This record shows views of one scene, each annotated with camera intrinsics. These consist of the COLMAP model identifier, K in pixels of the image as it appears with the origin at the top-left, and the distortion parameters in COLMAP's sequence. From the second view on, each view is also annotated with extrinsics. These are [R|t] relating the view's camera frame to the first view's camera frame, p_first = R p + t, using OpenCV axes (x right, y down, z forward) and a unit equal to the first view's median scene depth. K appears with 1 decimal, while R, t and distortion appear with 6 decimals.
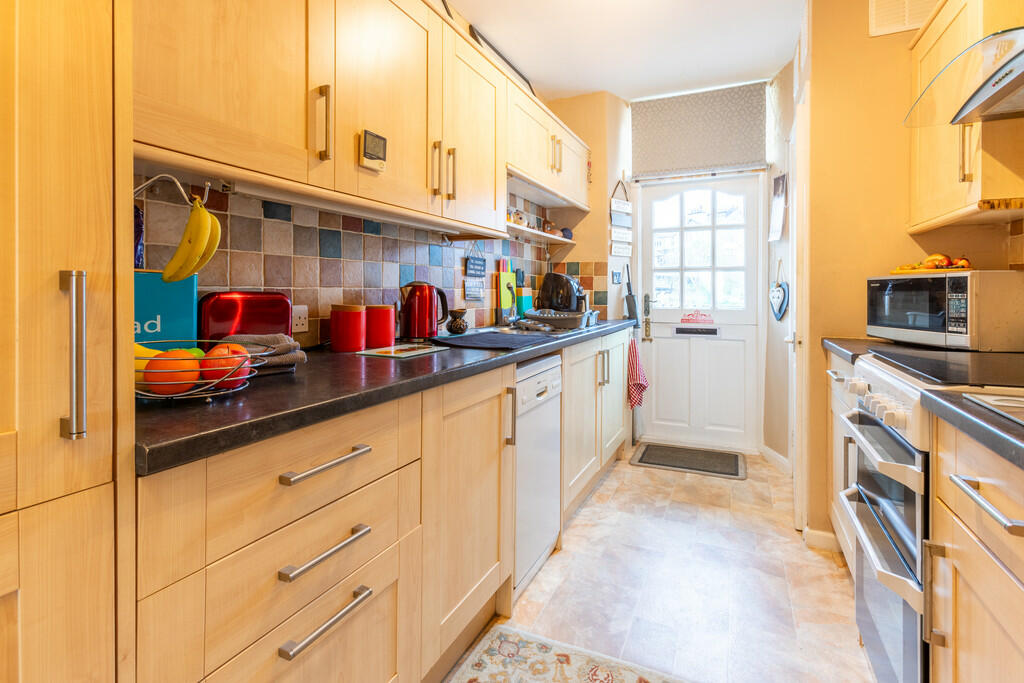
lens RADIAL K [[497.1, 0, 512.4], [0, 497.1, 291.6], [0, 0, 1]] dist [-0.001513, 0.001058]
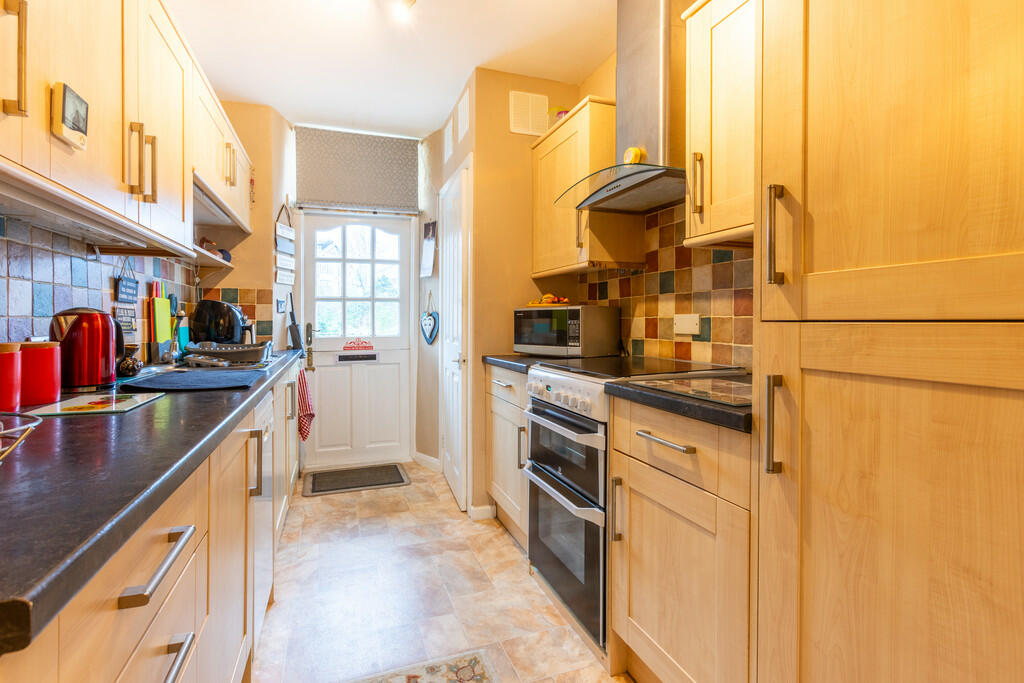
lens RADIAL K [[482.7, 0, 511.4], [0, 482.7, 322.2], [0, 0, 1]] dist [-0.033652, 0.000323]
pose [[0.710175, -0.008216, 0.703977, -0.147551], [0.005831, 0.999966, 0.005787, -0.000233], [-0.704001, -0.000005, 0.710199, 0.048810]]
